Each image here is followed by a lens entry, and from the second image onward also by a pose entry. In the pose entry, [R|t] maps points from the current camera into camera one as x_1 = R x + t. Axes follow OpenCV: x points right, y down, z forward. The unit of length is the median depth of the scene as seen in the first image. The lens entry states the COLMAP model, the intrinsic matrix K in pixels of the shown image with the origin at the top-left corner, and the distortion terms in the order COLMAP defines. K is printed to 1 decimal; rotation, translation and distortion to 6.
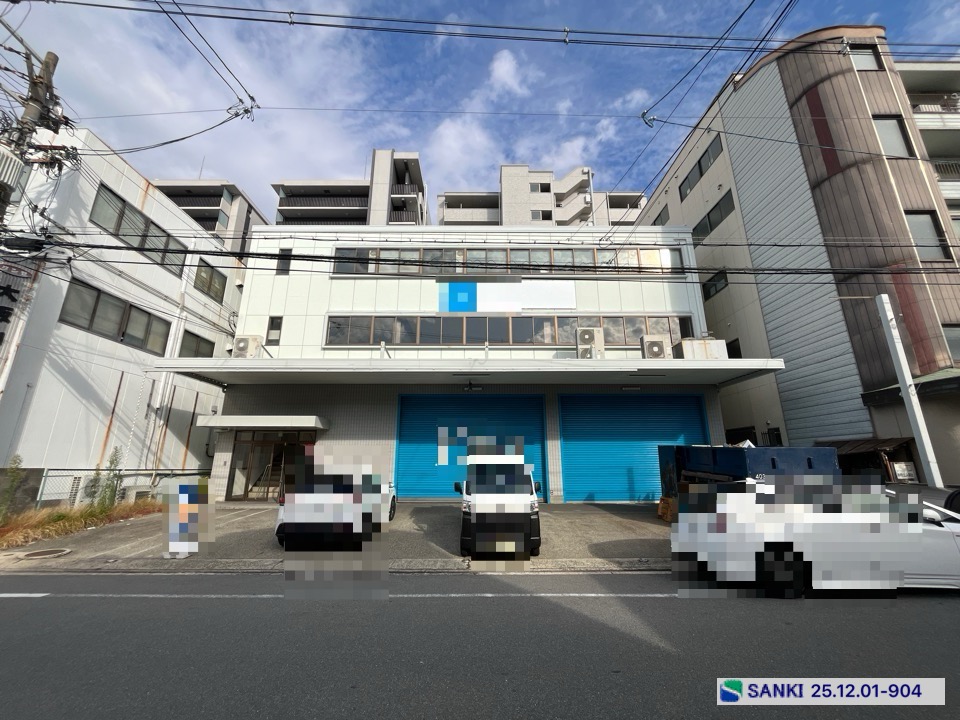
lens RADIAL K [[388.3, 0, 476.7], [0, 388.3, 361.7], [0, 0, 1]] dist [-0.003674, -0.000233]
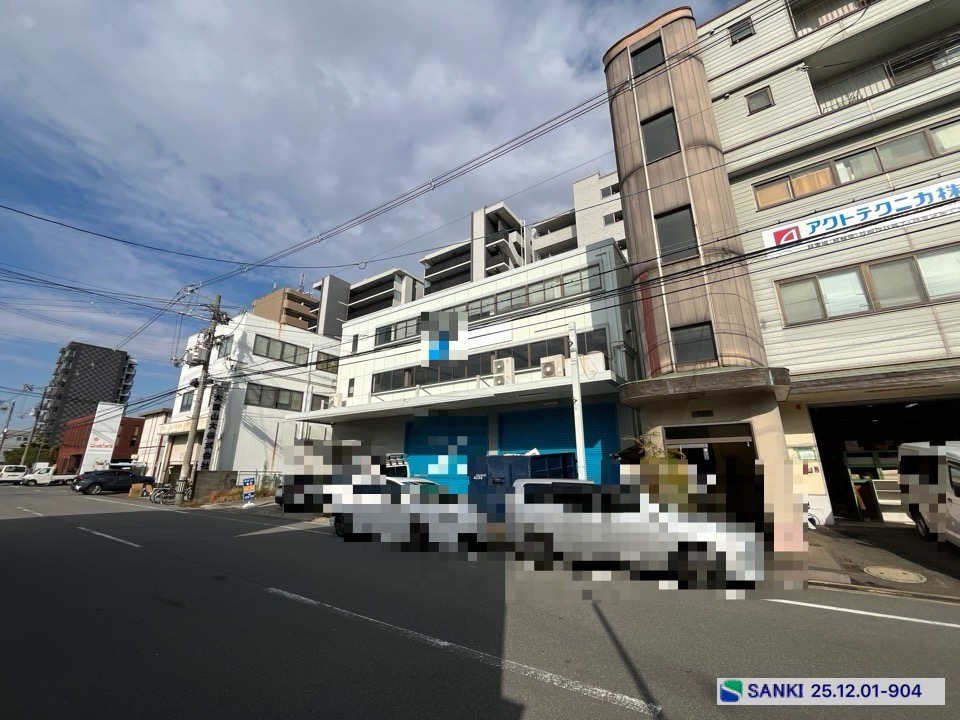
lens RADIAL K [[388.3, 0, 477.0], [0, 388.3, 360.9], [0, 0, 1]] dist [-0.003674, -0.000233]
pose [[0.822774, -0.153791, -0.547167, 0.928517], [0.145197, 0.987627, -0.059257, -0.019135], [0.549509, -0.030692, 0.834924, -0.084455]]
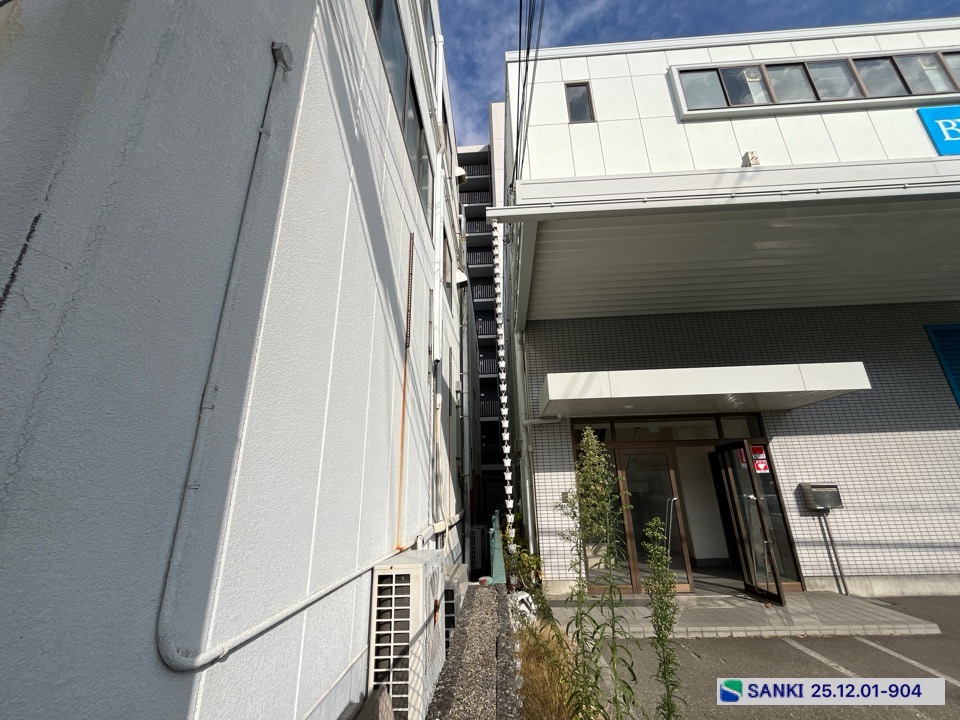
lens RADIAL K [[388.3, 0, 476.7], [0, 388.3, 361.4], [0, 0, 1]] dist [-0.003674, -0.000233]
pose [[0.997678, -0.042511, -0.053217, -0.729620], [0.038938, 0.997029, -0.066458, 0.142082], [0.055884, 0.064231, 0.996369, 0.576760]]
